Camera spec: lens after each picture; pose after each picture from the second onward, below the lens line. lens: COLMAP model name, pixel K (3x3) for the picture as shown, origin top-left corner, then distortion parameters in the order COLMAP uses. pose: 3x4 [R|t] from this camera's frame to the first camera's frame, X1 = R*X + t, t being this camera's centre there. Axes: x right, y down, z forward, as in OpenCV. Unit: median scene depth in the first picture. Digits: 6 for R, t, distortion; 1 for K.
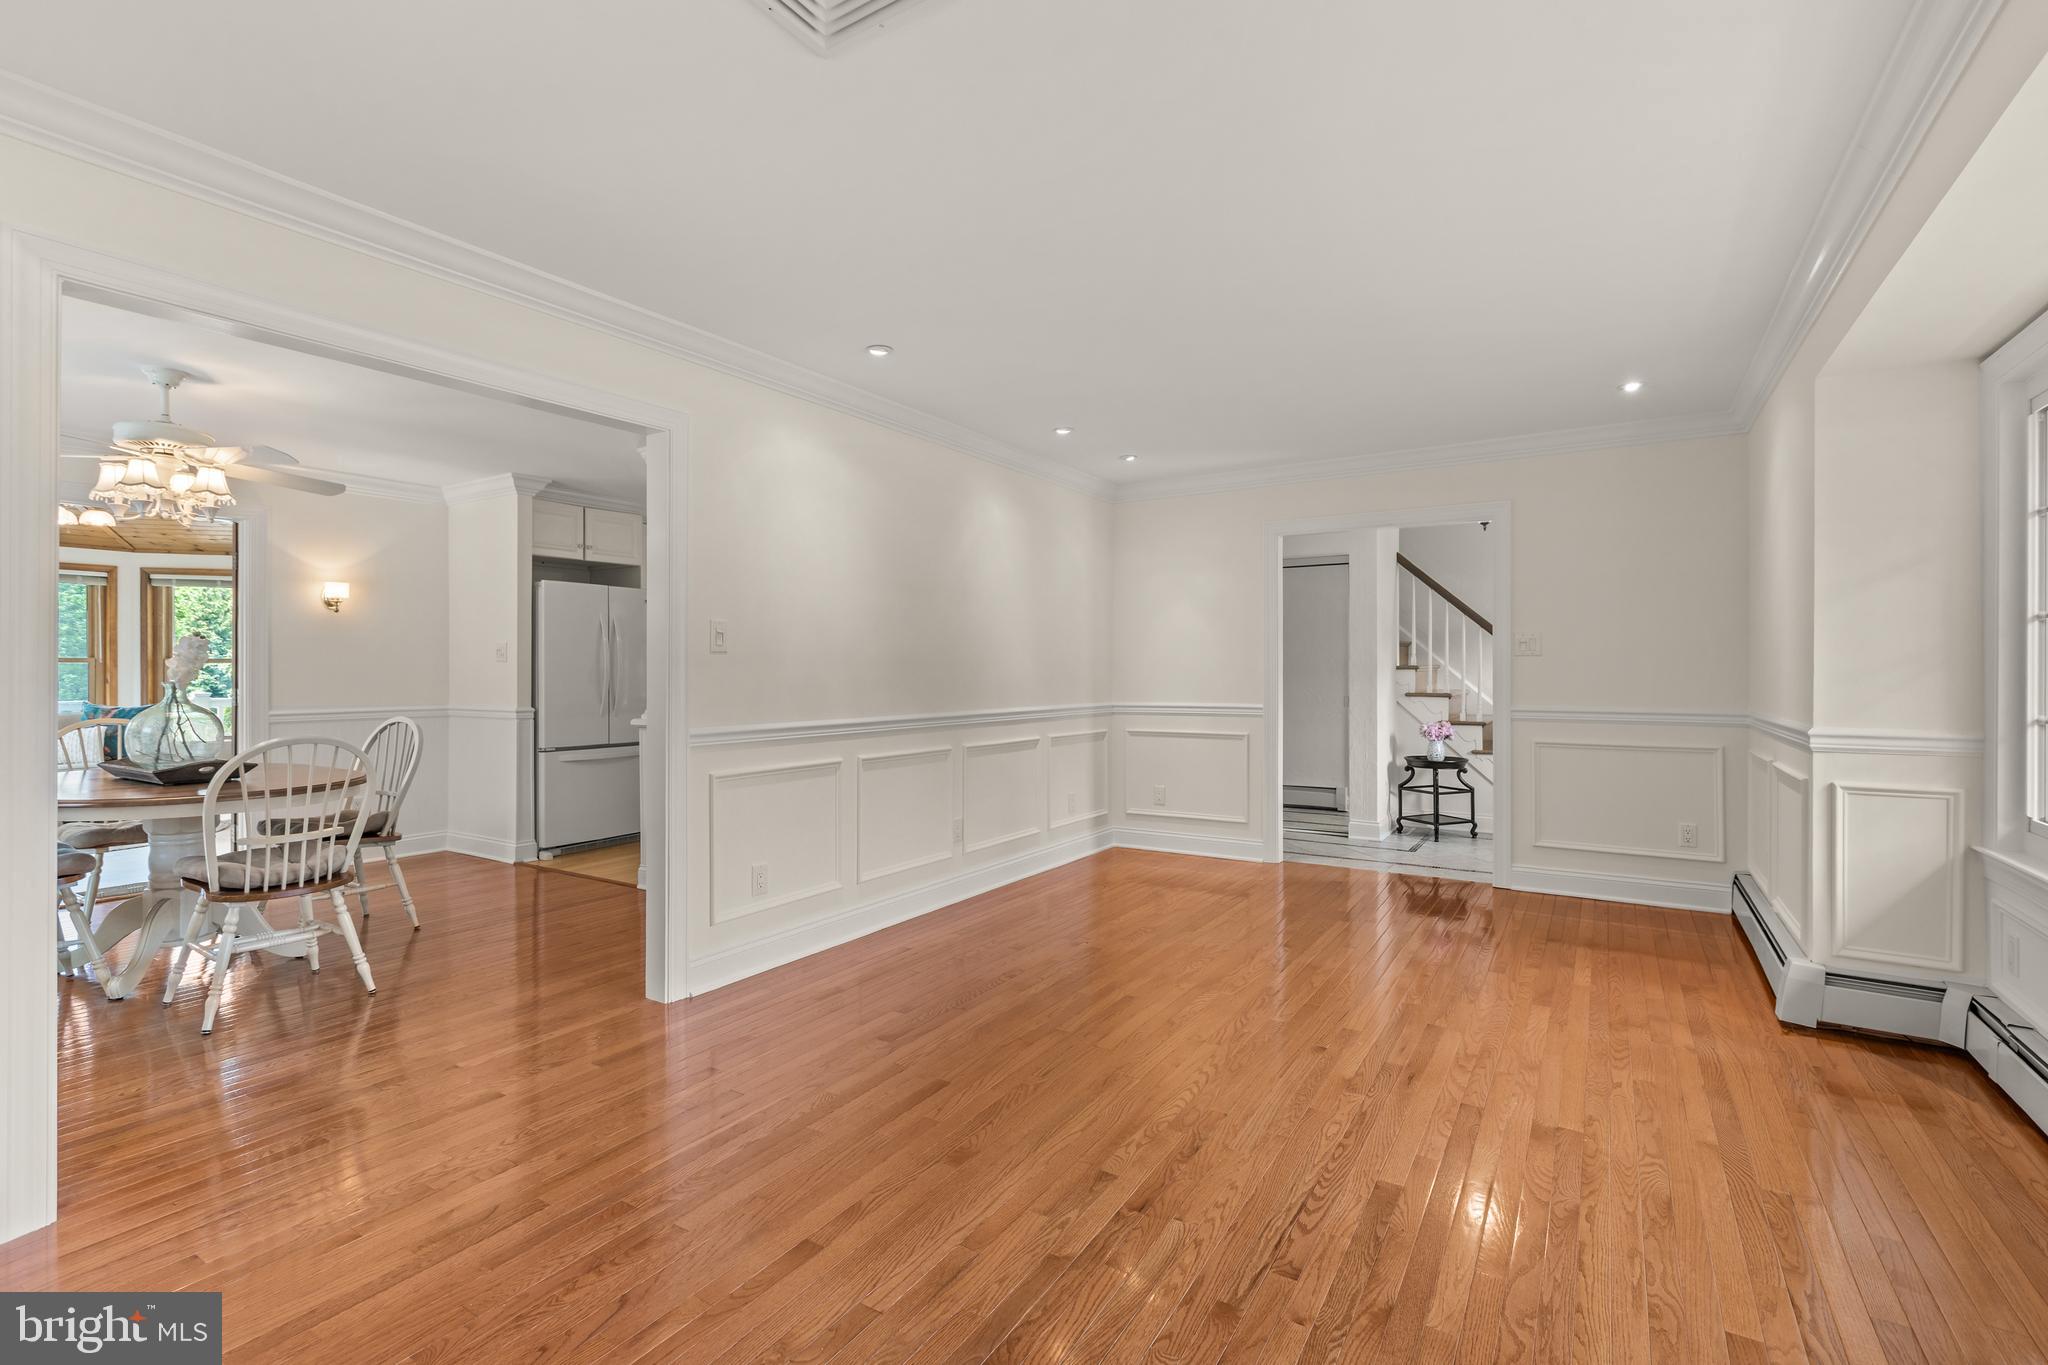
lens RADIAL K [[922.0, 0, 1022.3], [0, 922.0, 666.6], [0, 0, 1]] dist [0.004744, 0.001659]
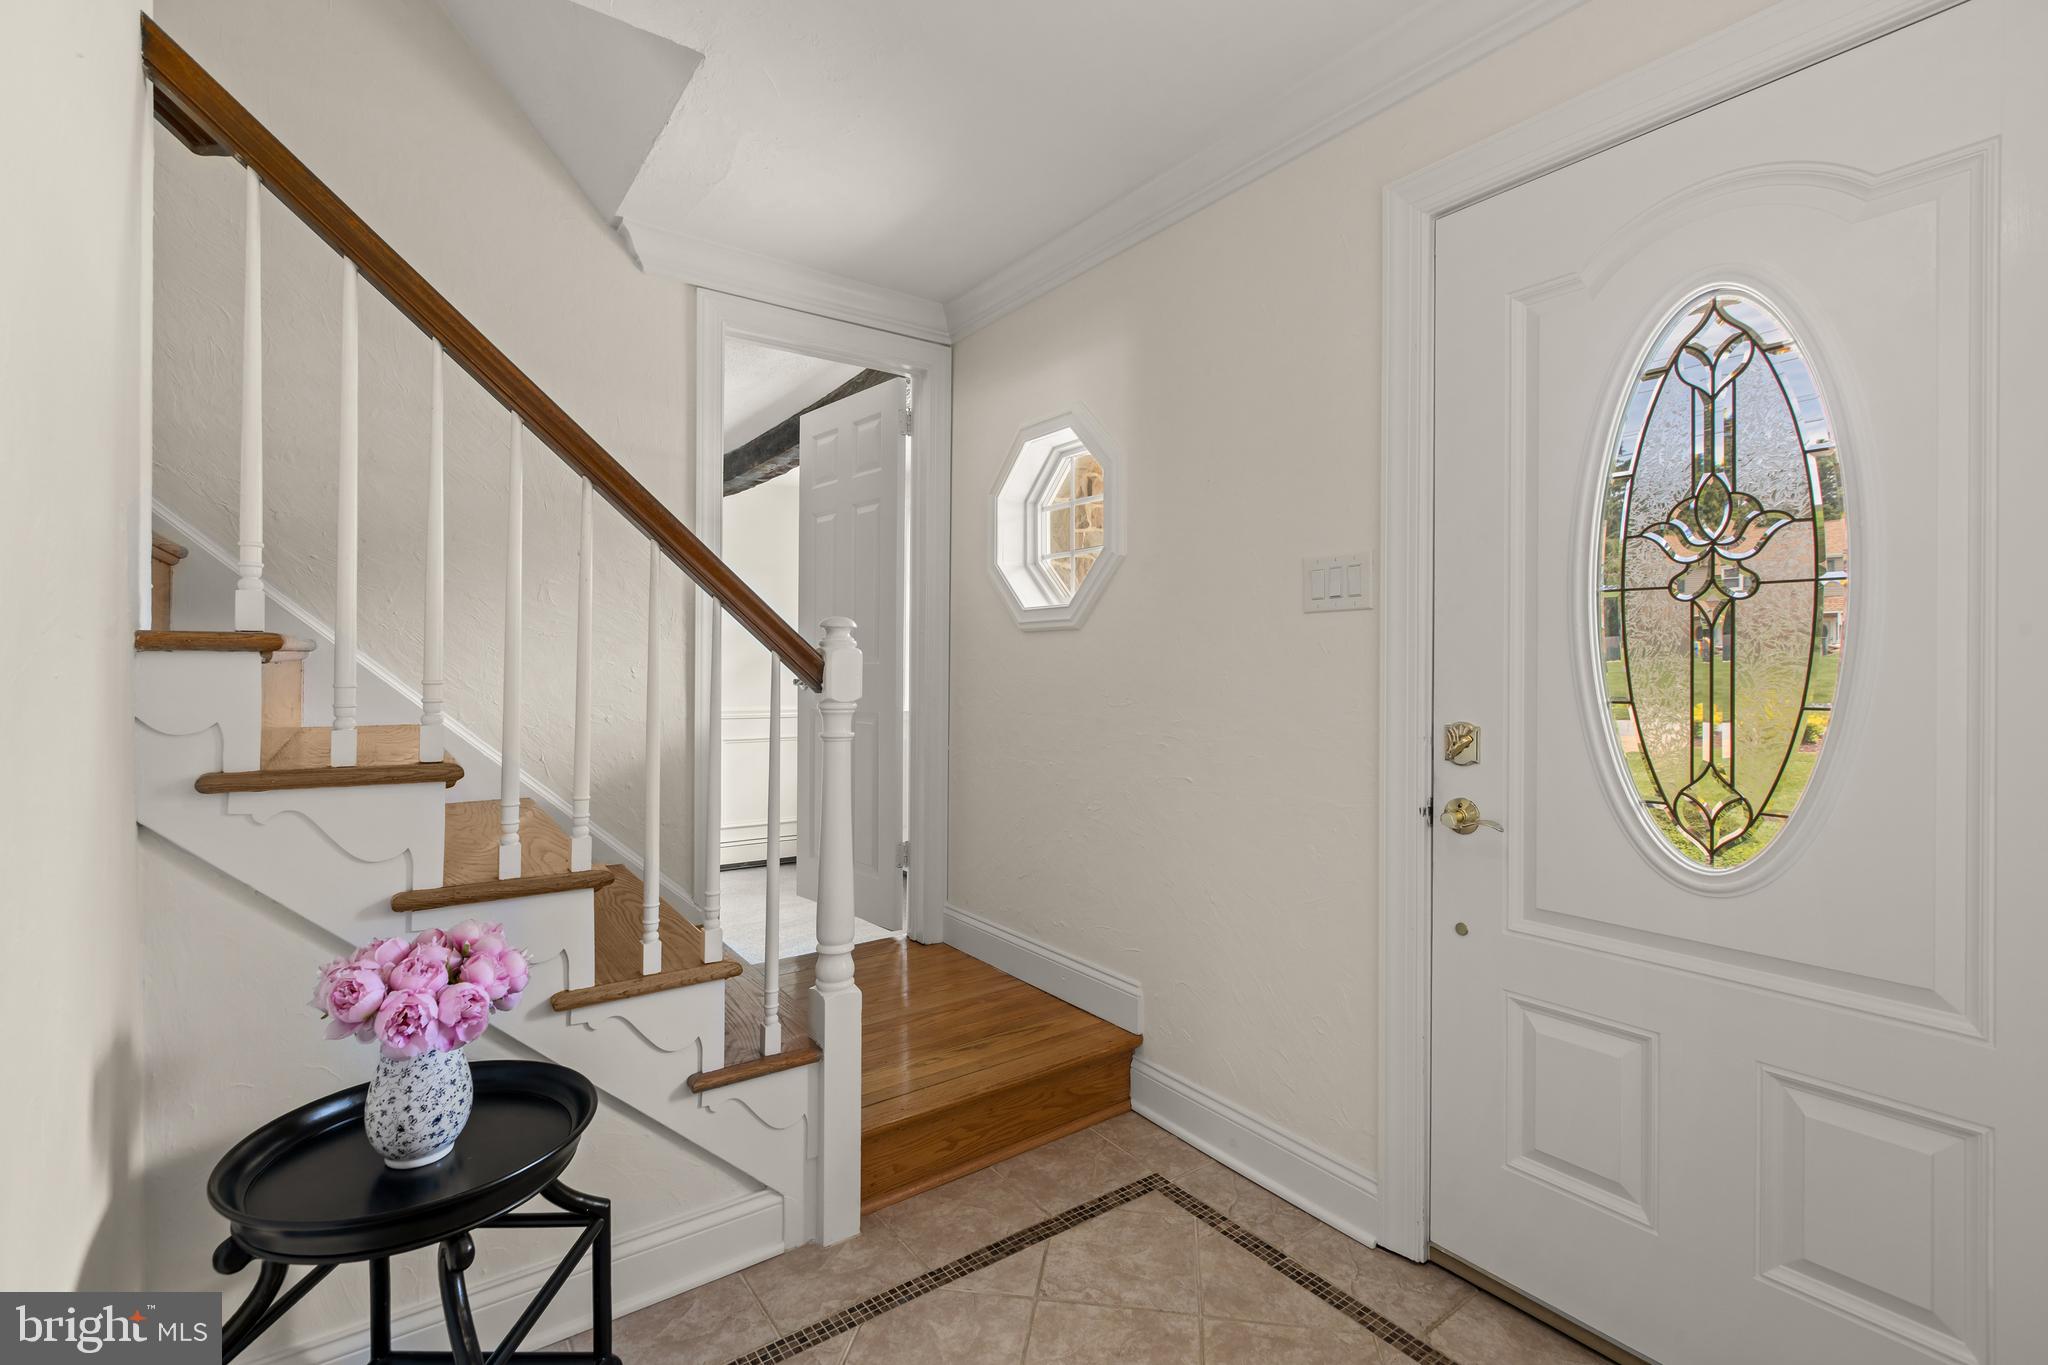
lens RADIAL K [[922.0, 0, 1025.8], [0, 922.0, 667.8], [0, 0, 1]] dist [0.004744, 0.001659]
pose [[0.374422, 0.004886, 0.927246, 0.303331], [-0.007156, 0.999972, -0.002380, 0.006145], [-0.927231, -0.005744, 0.374446, 0.774140]]
